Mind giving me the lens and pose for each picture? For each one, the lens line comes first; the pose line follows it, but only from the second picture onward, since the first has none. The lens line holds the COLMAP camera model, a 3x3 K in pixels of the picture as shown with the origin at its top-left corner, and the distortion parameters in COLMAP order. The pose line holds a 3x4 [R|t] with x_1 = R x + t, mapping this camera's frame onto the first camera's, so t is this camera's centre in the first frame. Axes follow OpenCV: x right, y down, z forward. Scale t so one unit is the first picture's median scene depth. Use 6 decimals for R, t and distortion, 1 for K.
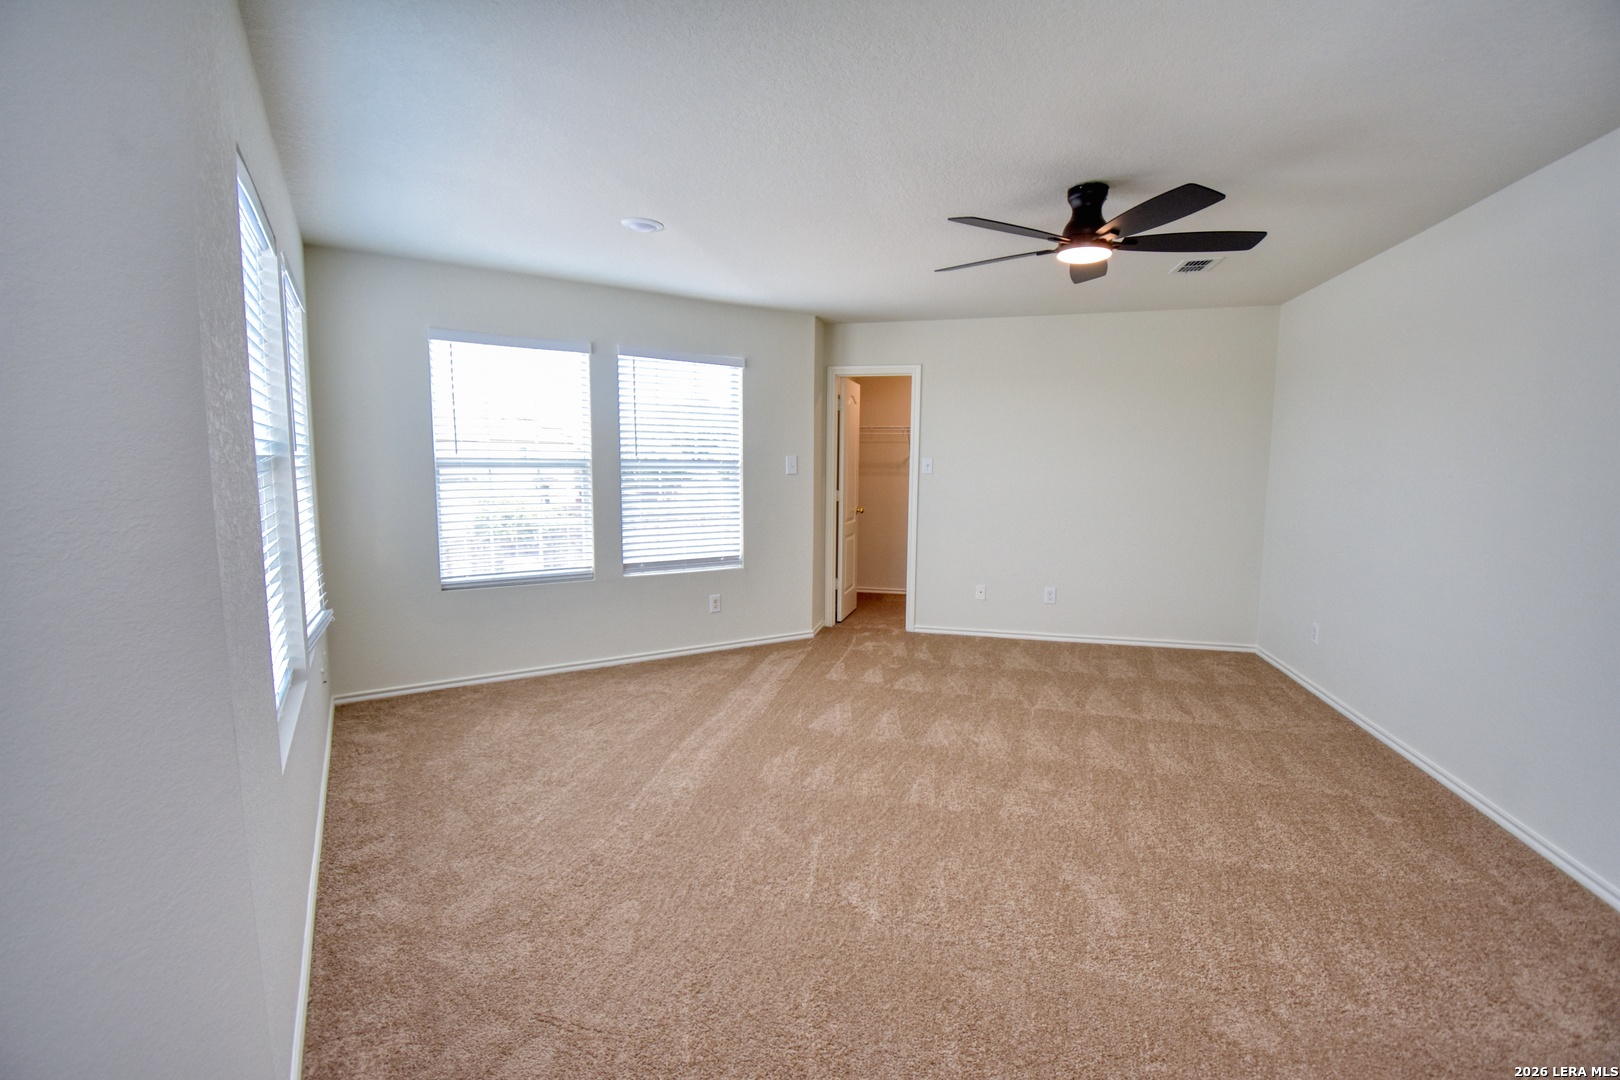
lens RADIAL K [[715.3, 0, 805.0], [0, 715.3, 538.6], [0, 0, 1]] dist [0.019425, -0.025711]
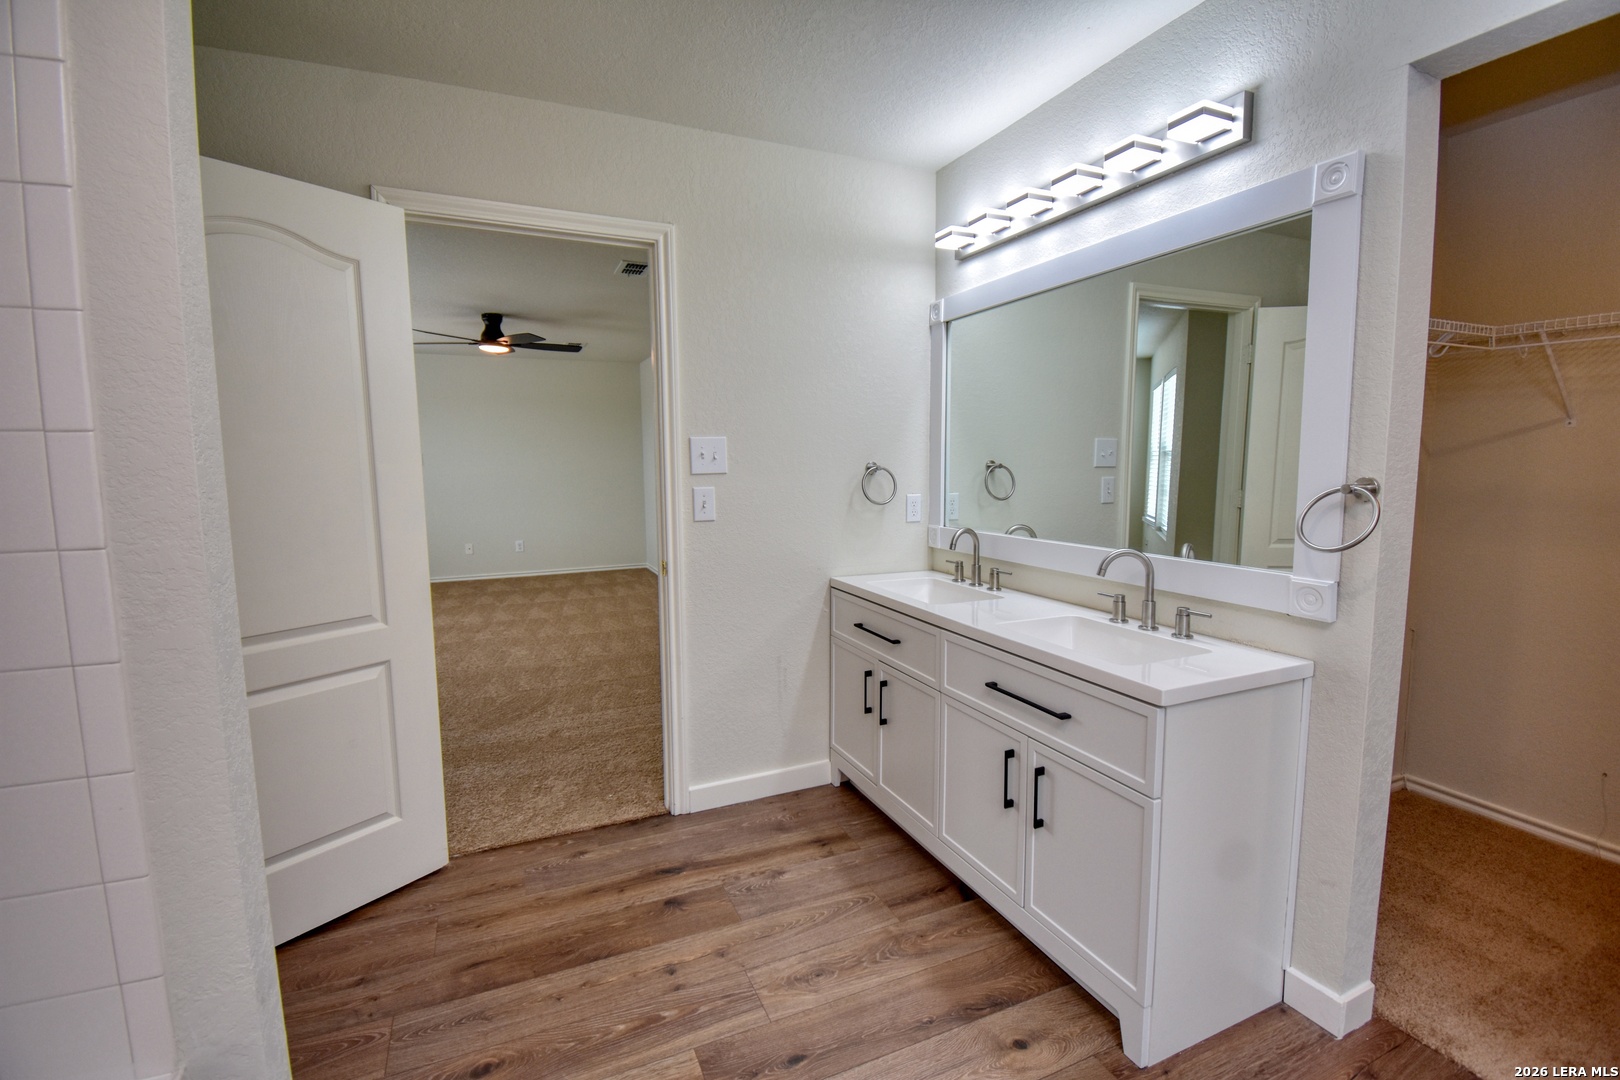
lens RADIAL K [[715.3, 0, 805.0], [0, 715.3, 538.6], [0, 0, 1]] dist [0.019425, -0.025711]
pose [[0.795918, -0.080659, 0.600007, -0.148192], [0.076805, 0.996530, 0.032081, 0.120035], [-0.600512, 0.020550, 0.799351, -1.045906]]
